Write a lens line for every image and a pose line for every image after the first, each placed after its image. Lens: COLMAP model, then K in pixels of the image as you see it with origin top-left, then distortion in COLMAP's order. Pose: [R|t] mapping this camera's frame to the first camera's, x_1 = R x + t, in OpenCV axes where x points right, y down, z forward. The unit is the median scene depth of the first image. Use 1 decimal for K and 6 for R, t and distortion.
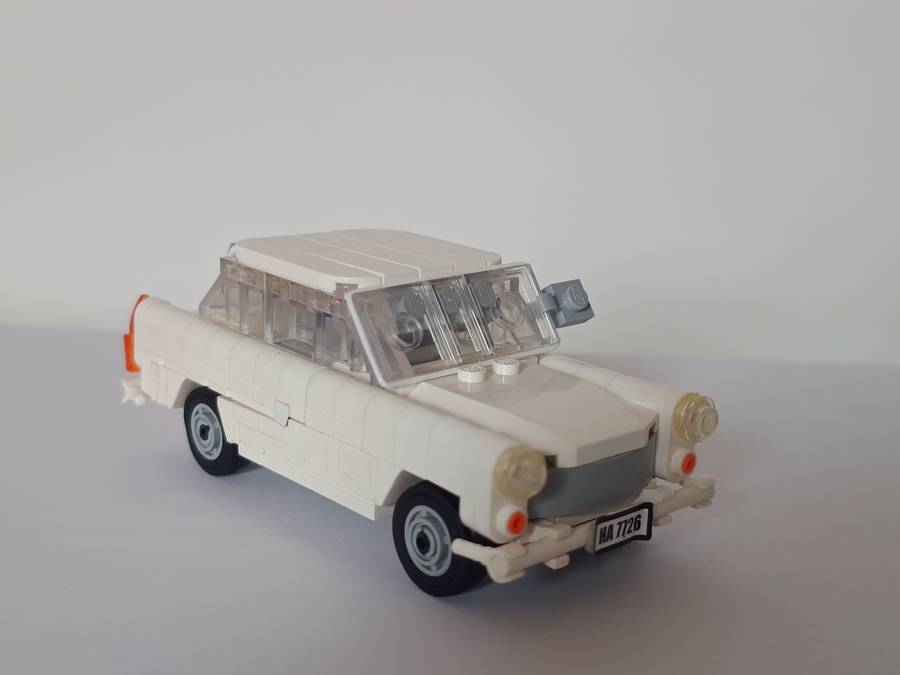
lens RADIAL K [[1263.8, 0, 450.0], [0, 1263.8, 337.5], [0, 0, 1]] dist [0.094846, -0.012216]
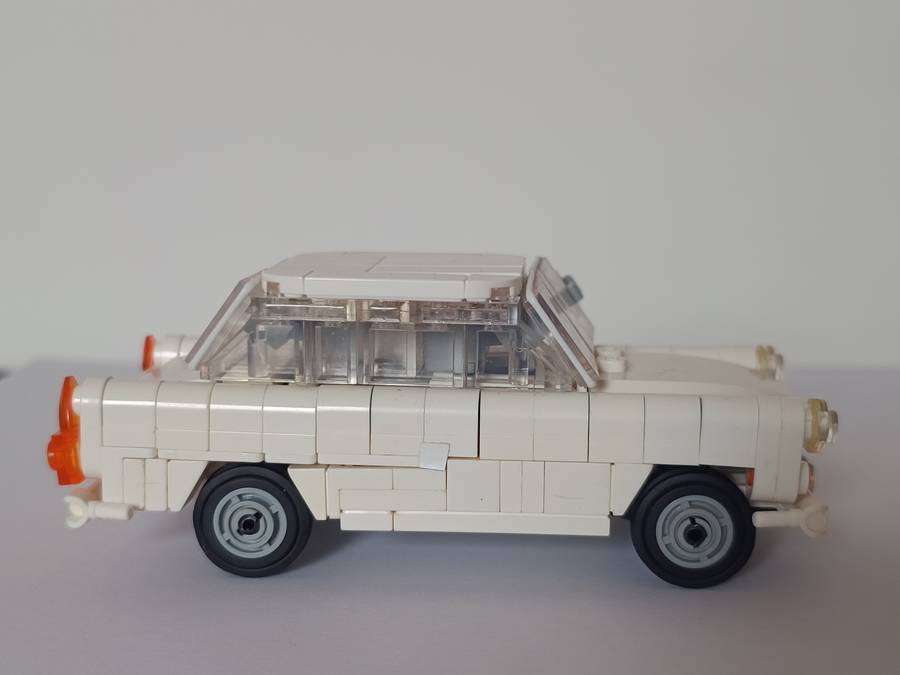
lens RADIAL K [[1263.8, 0, 450.0], [0, 1263.8, 337.5], [0, 0, 1]] dist [0.094846, -0.012216]
pose [[0.720090, -0.159079, 0.675399, -0.695269], [0.198007, 0.980002, 0.019715, -0.032220], [-0.665029, 0.119537, 0.737189, 0.373803]]
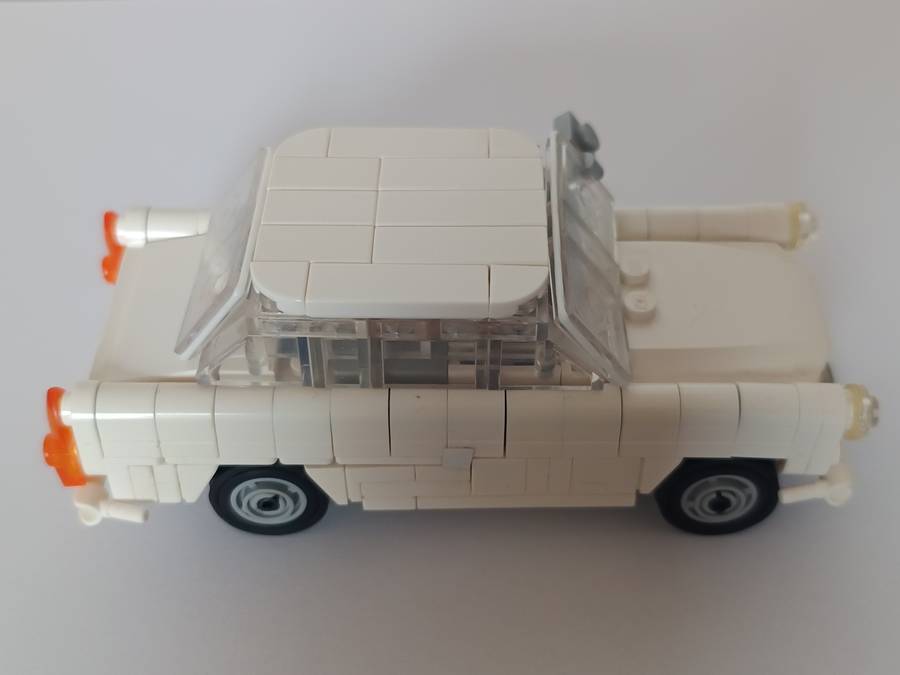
lens RADIAL K [[1263.8, 0, 450.0], [0, 1263.8, 337.5], [0, 0, 1]] dist [0.094846, -0.012216]
pose [[0.664006, -0.544415, 0.512551, -0.518484], [0.217480, 0.796459, 0.564230, -0.465991], [-0.715401, -0.263182, 0.647253, 0.515915]]
